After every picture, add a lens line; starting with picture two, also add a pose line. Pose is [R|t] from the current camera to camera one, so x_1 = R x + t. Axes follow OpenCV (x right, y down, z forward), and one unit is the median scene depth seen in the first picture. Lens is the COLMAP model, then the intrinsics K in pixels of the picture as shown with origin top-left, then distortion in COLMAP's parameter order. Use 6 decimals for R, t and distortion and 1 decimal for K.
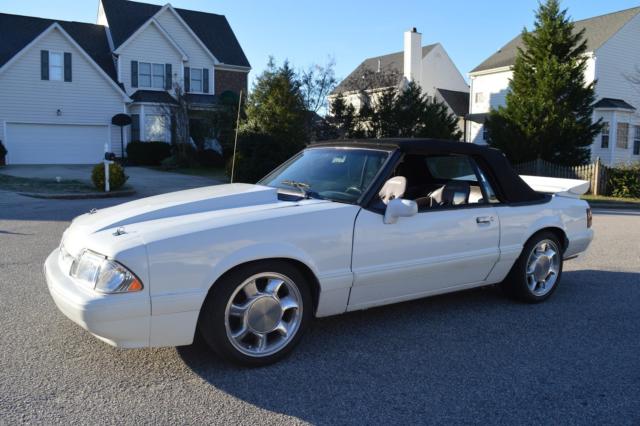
lens RADIAL K [[511.2, 0, 321.4], [0, 511.2, 205.8], [0, 0, 1]] dist [-0.088373, 0.017209]
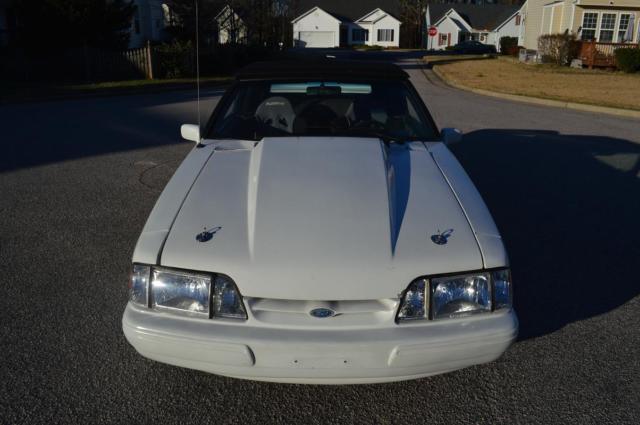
lens RADIAL K [[511.2, 0, 321.4], [0, 511.2, 205.3], [0, 0, 1]] dist [-0.088373, 0.017209]
pose [[0.541264, -0.281539, 0.792319, -0.113005], [0.086247, 0.955899, 0.280746, -0.023219], [-0.836418, -0.083623, 0.541676, 0.077111]]
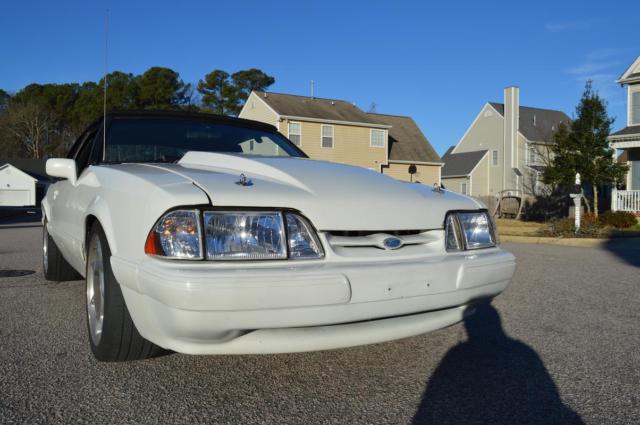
lens RADIAL K [[511.2, 0, 321.4], [0, 511.2, 205.3], [0, 0, 1]] dist [-0.088373, 0.017209]
pose [[0.000302, -0.022700, 0.999742, -0.130160], [0.089123, 0.995765, 0.022583, 0.004371], [-0.996021, 0.089094, 0.002324, 0.124474]]
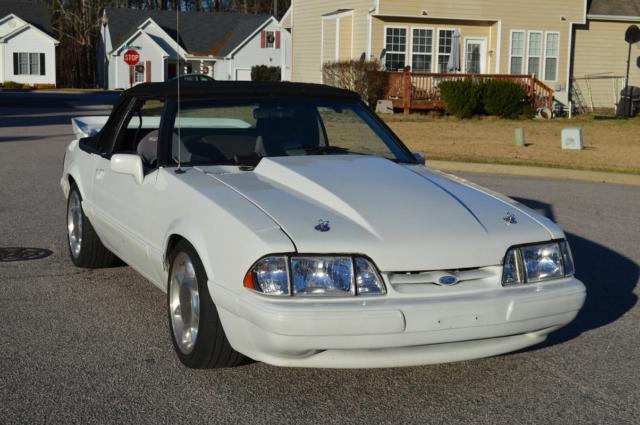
lens RADIAL K [[990.6, 0, 319.3], [0, 990.6, 190.3], [0, 0, 1]] dist [-0.017586, 0.039493]
pose [[0.144852, -0.130887, 0.980758, -0.217093], [0.077225, 0.989684, 0.120672, -0.023168], [-0.986435, 0.058259, 0.153466, 0.110354]]
